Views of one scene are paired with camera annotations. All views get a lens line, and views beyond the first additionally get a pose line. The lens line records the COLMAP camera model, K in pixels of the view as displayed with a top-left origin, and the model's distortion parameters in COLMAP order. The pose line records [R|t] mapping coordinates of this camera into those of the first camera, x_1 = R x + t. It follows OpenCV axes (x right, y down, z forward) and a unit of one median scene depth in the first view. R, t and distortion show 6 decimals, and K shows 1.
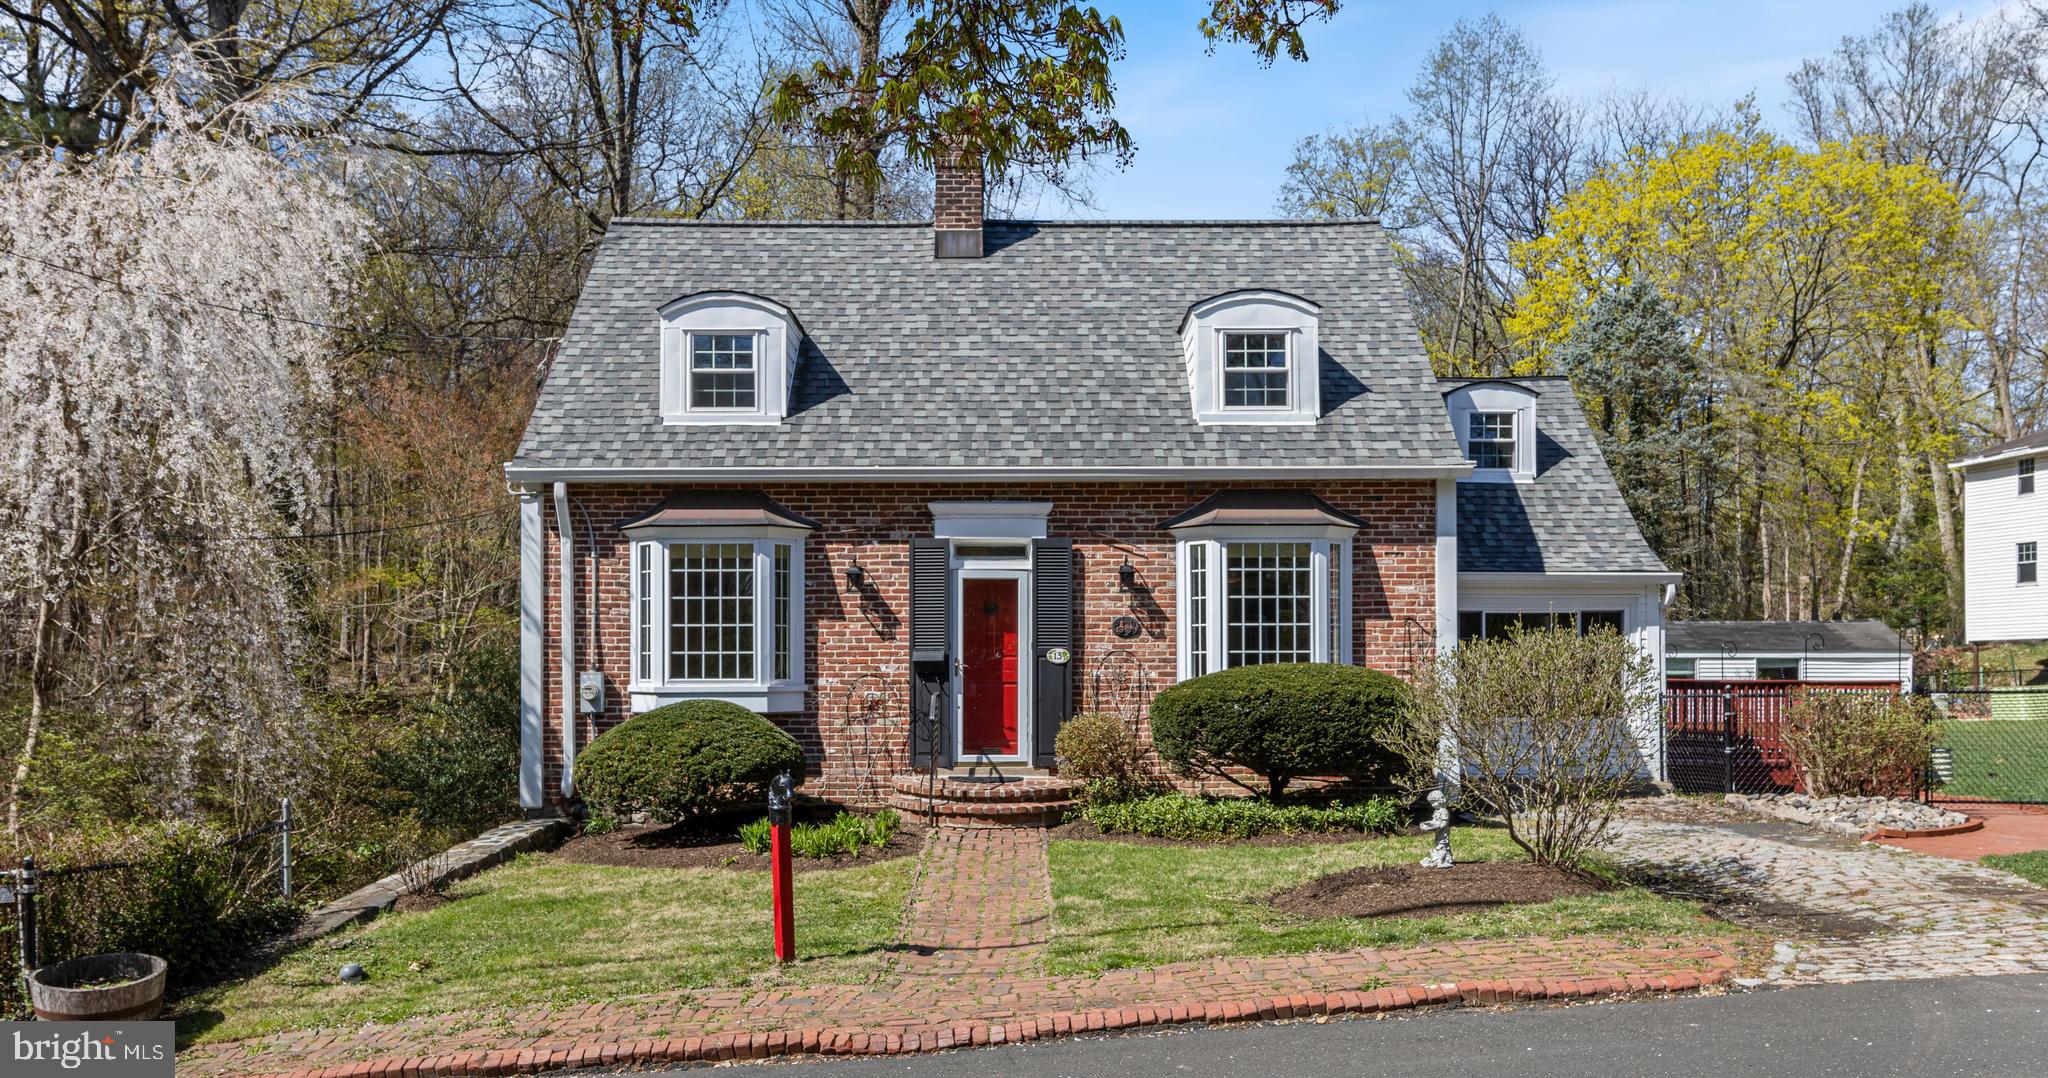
lens RADIAL K [[1516.9, 0, 1028.1], [0, 1516.9, 662.1], [0, 0, 1]] dist [0.001260, 0.012181]
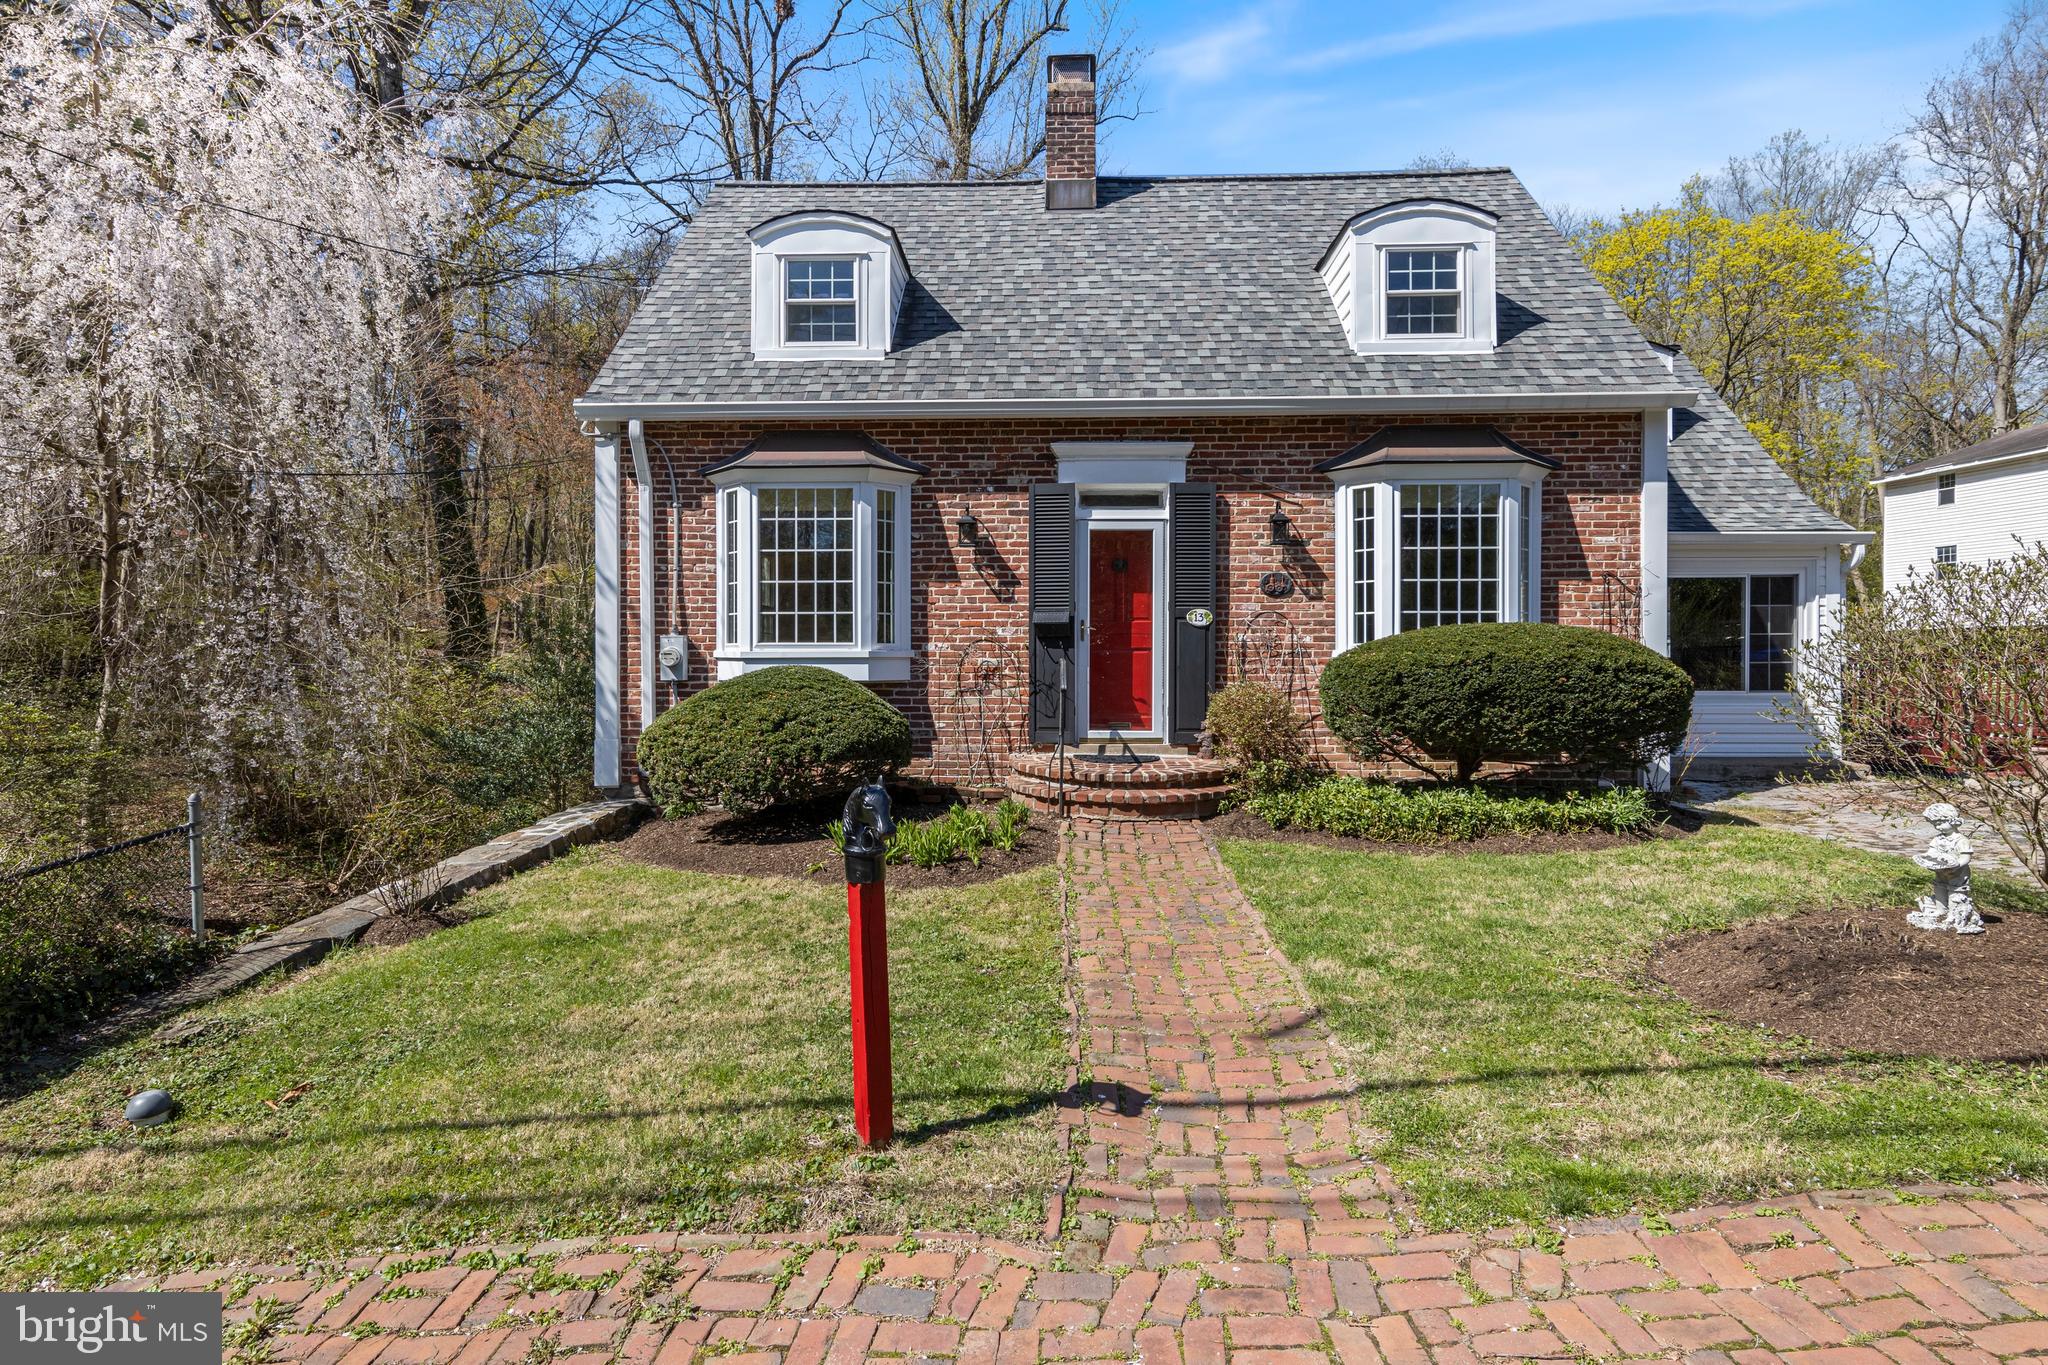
lens RADIAL K [[1075.6, 0, 1020.4], [0, 1075.6, 667.8], [0, 0, 1]] dist [0.010548, -0.000663]
pose [[0.999003, 0.002045, -0.044604, -0.055323], [-0.001505, 0.999925, 0.012139, 0.017314], [0.044626, -0.012059, 0.998931, 0.374129]]
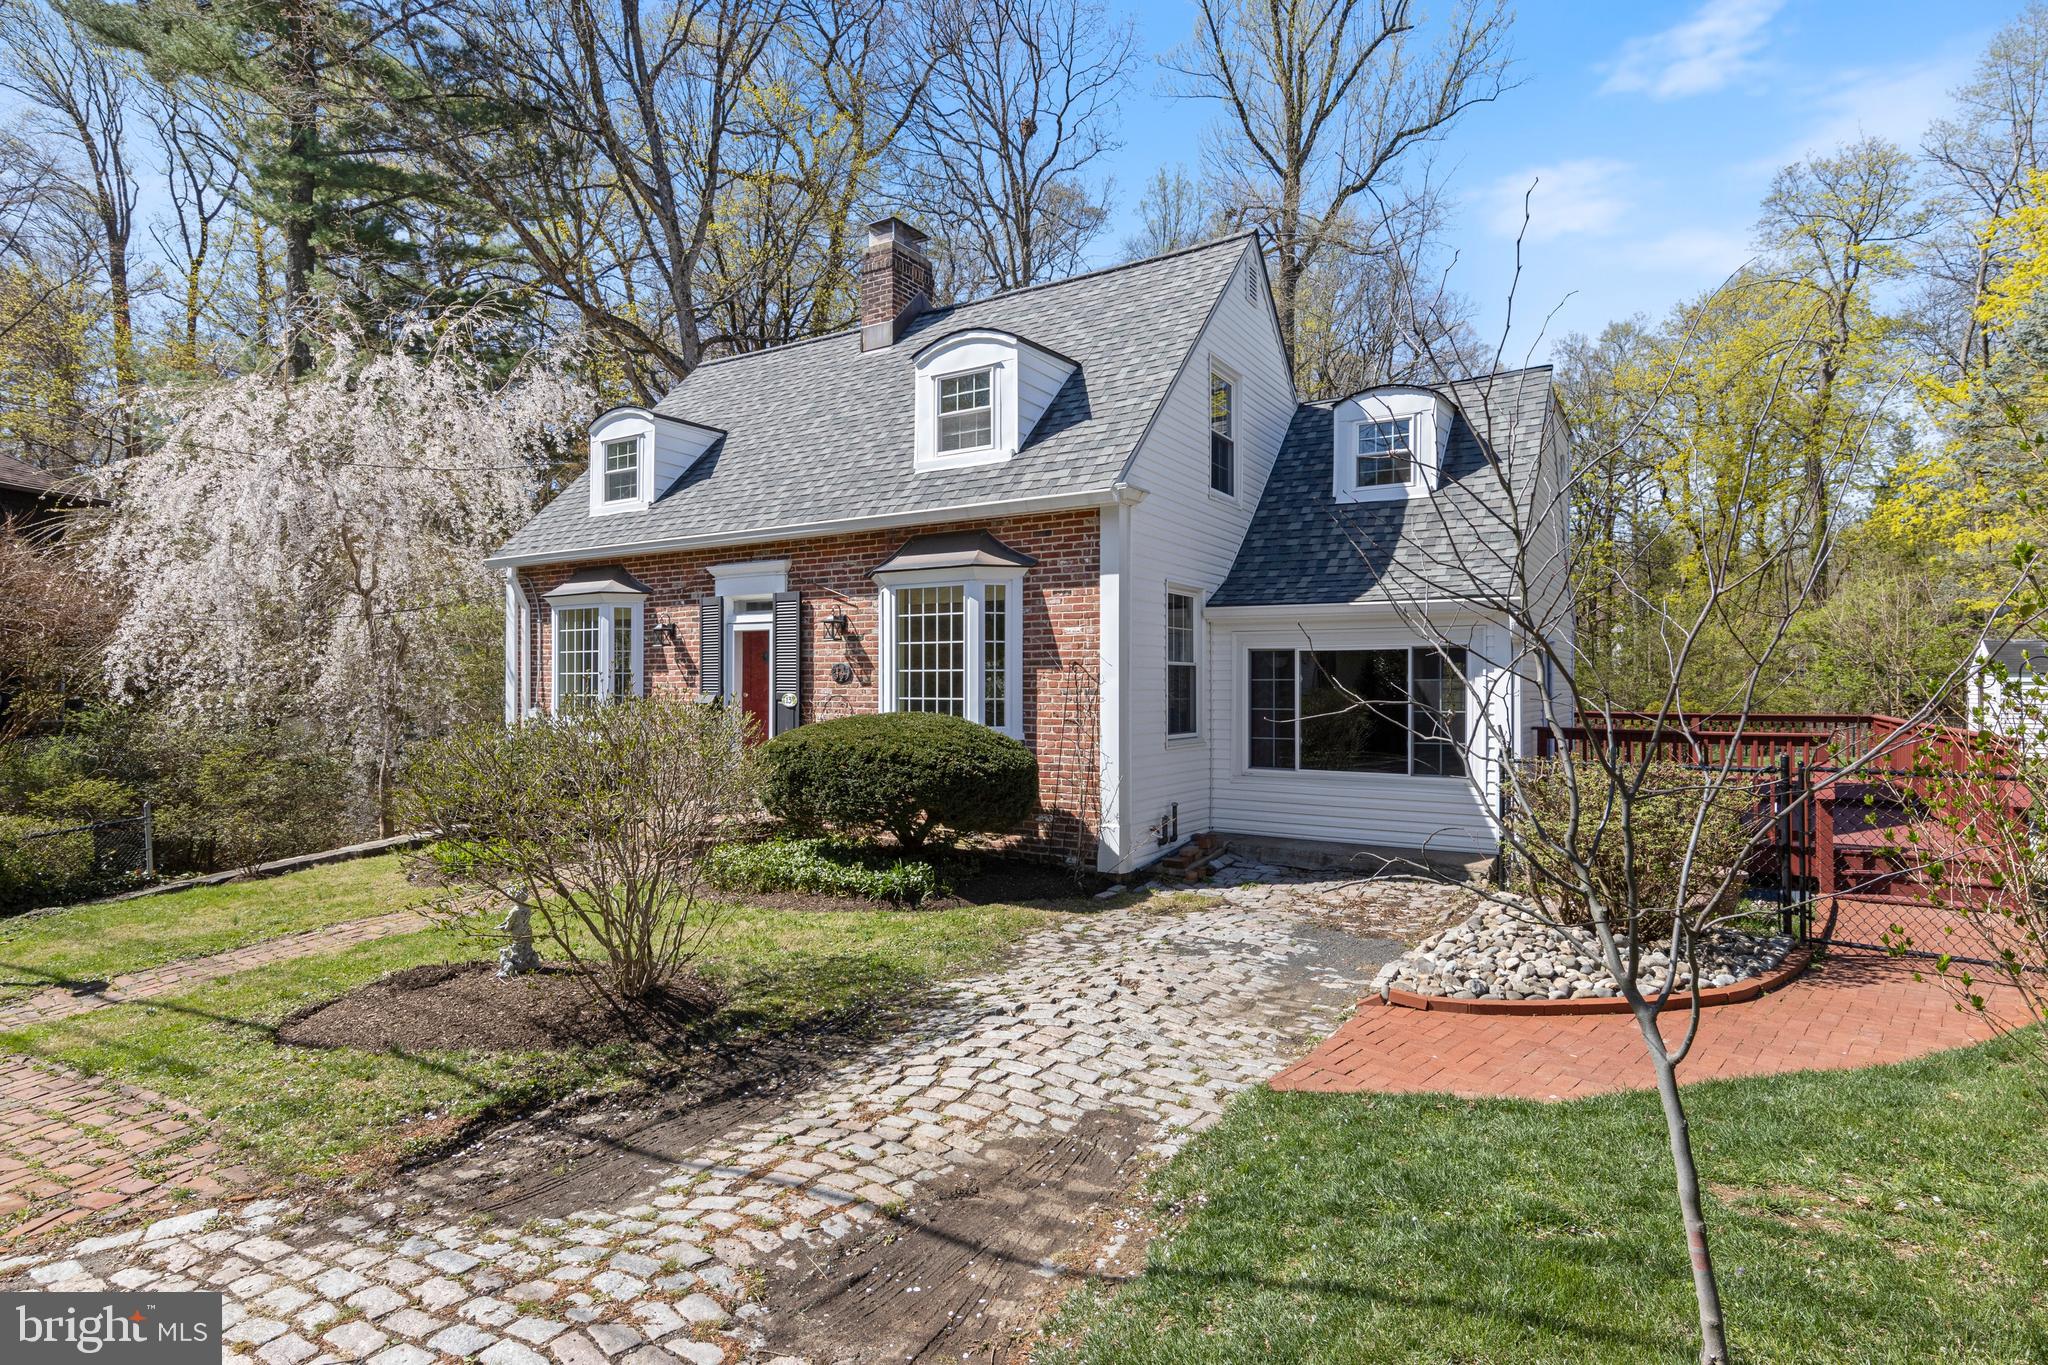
lens RADIAL K [[1053.2, 0, 1032.0], [0, 1053.2, 675.1], [0, 0, 1]] dist [0.014225, -0.004986]
pose [[0.837995, -0.002084, -0.545673, 0.575152], [0.003739, 0.999991, 0.001923, -0.022924], [0.545665, -0.003652, 0.837996, 0.459823]]
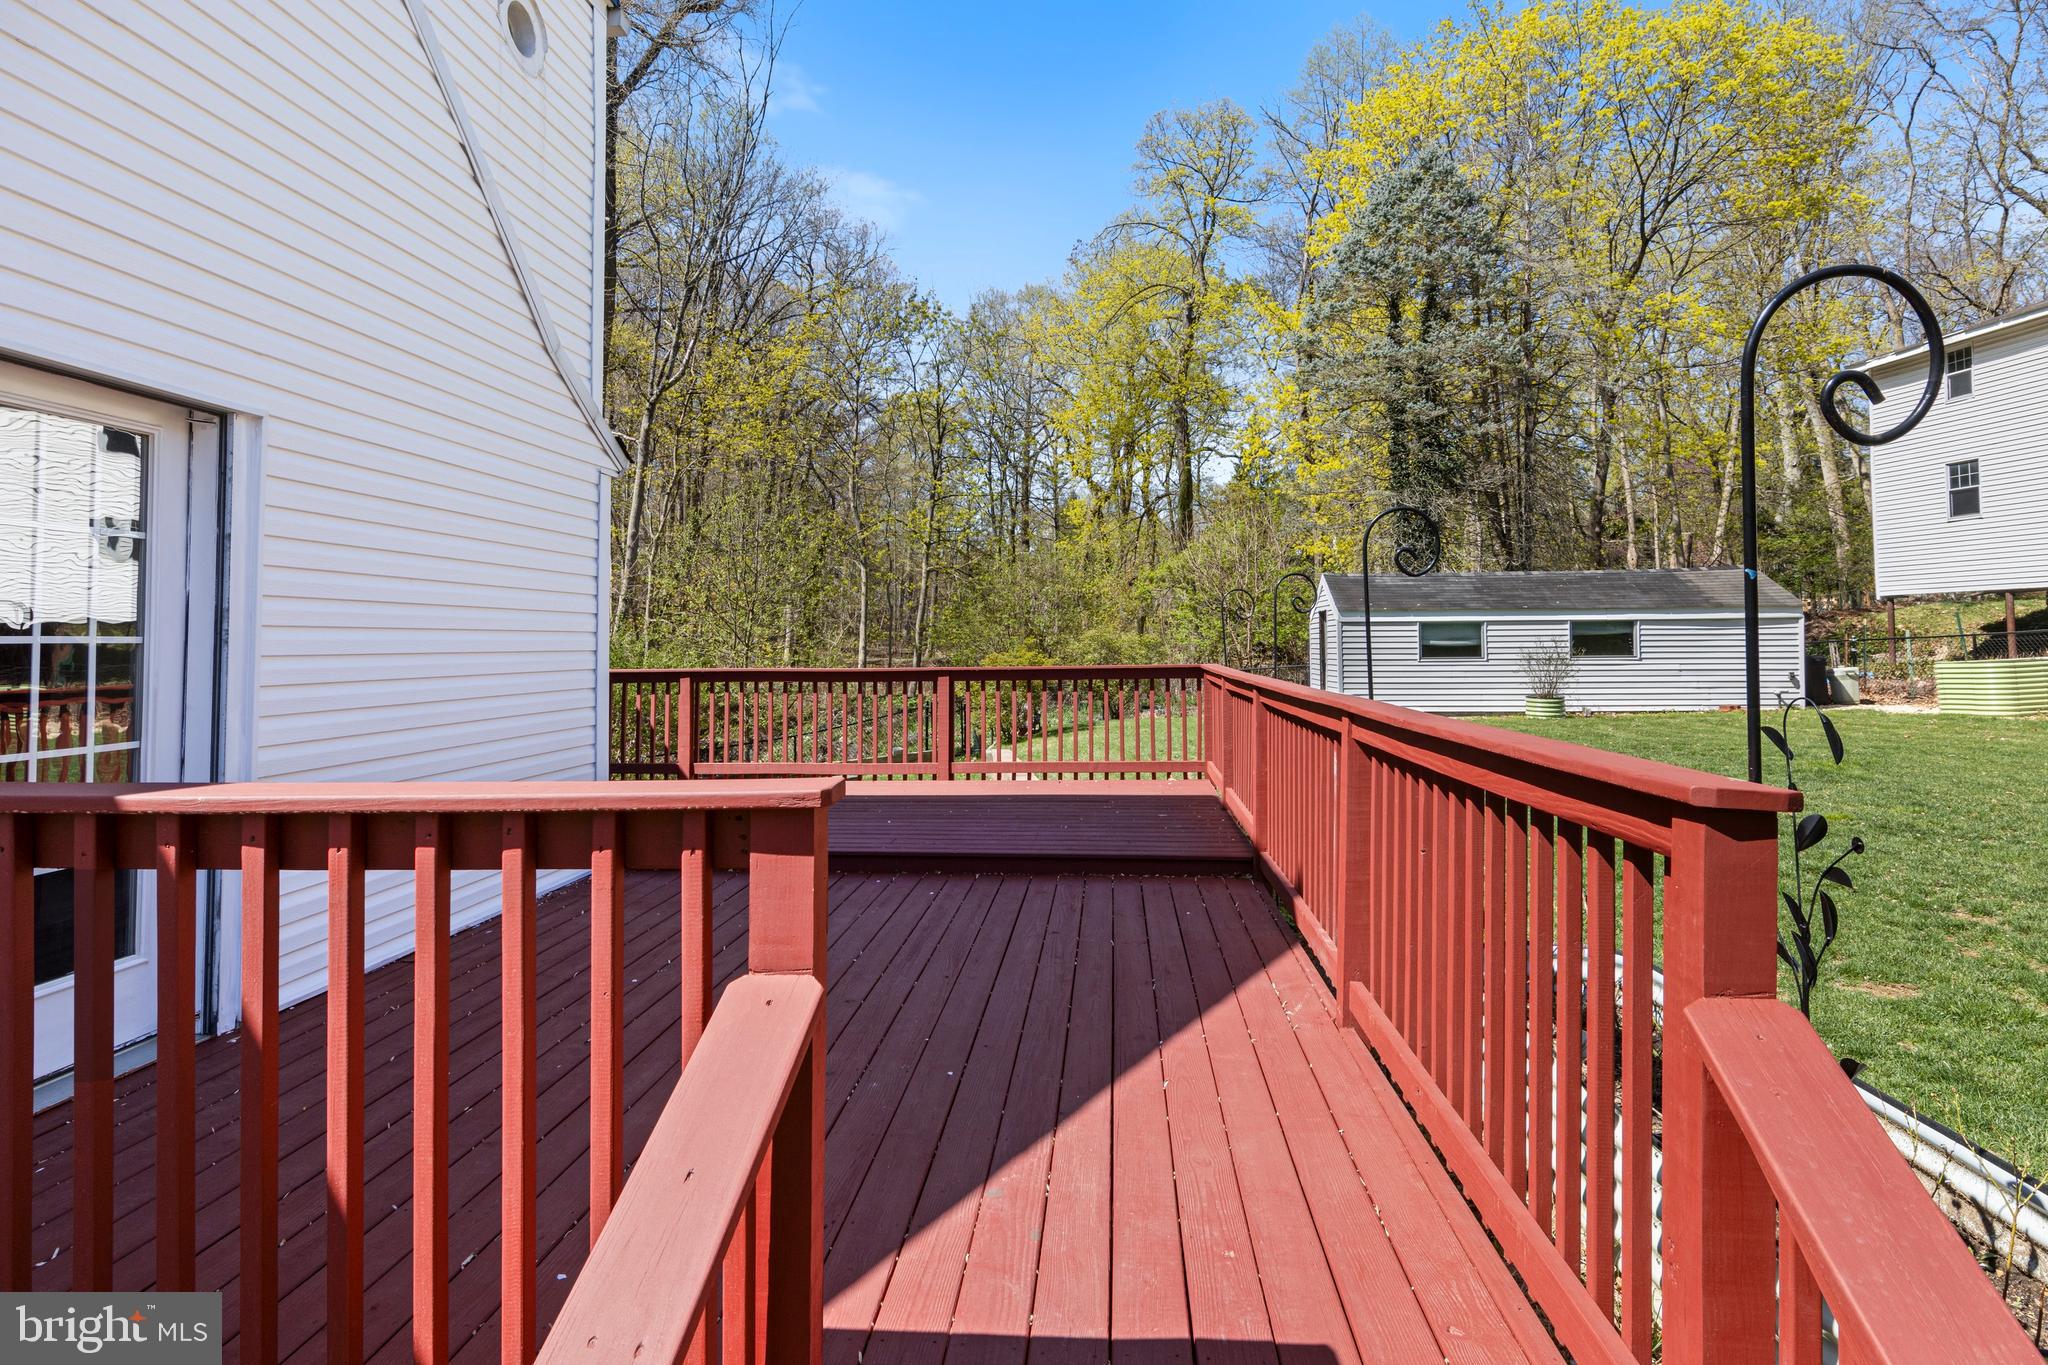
lens RADIAL K [[1053.2, 0, 1047.3], [0, 1053.2, 608.5], [0, 0, 1]] dist [0.014225, -0.004986]
pose [[0.996342, -0.010305, -0.084837, 0.657054], [0.008559, 0.999745, -0.020916, -0.000296], [0.085031, 0.020114, 0.996175, 1.154377]]
